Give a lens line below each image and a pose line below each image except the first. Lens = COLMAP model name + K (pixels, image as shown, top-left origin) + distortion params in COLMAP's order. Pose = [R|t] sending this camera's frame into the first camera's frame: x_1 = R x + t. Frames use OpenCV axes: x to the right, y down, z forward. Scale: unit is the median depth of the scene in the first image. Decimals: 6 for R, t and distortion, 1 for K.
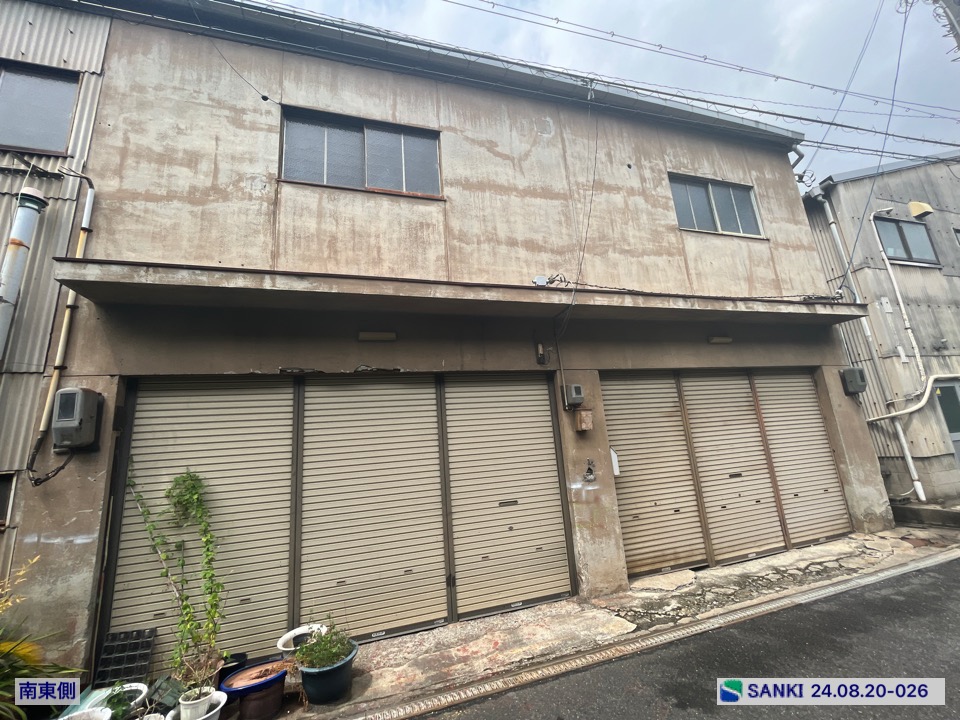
lens RADIAL K [[386.6, 0, 472.9], [0, 386.6, 361.2], [0, 0, 1]] dist [-0.003260, 0.000326]
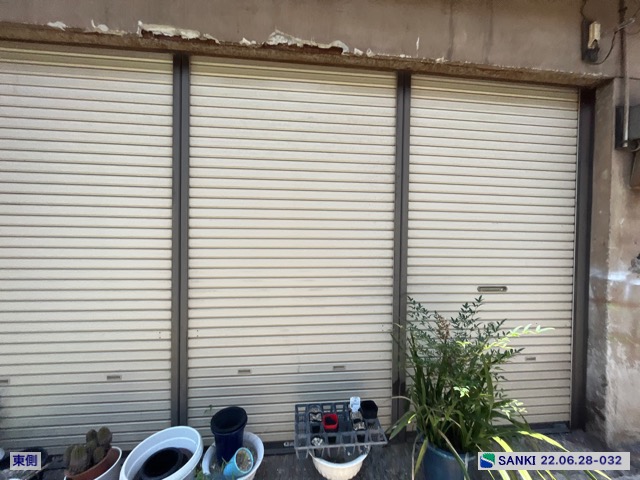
lens RADIAL K [[257.7, 0, 326.3], [0, 257.7, 240.2], [0, 0, 1]] dist [-0.003260, 0.000326]
pose [[0.976089, 0.093880, -0.196052, -0.098163], [-0.044546, 0.969176, 0.242309, 0.184400], [0.212757, -0.227782, 0.950184, 0.517830]]
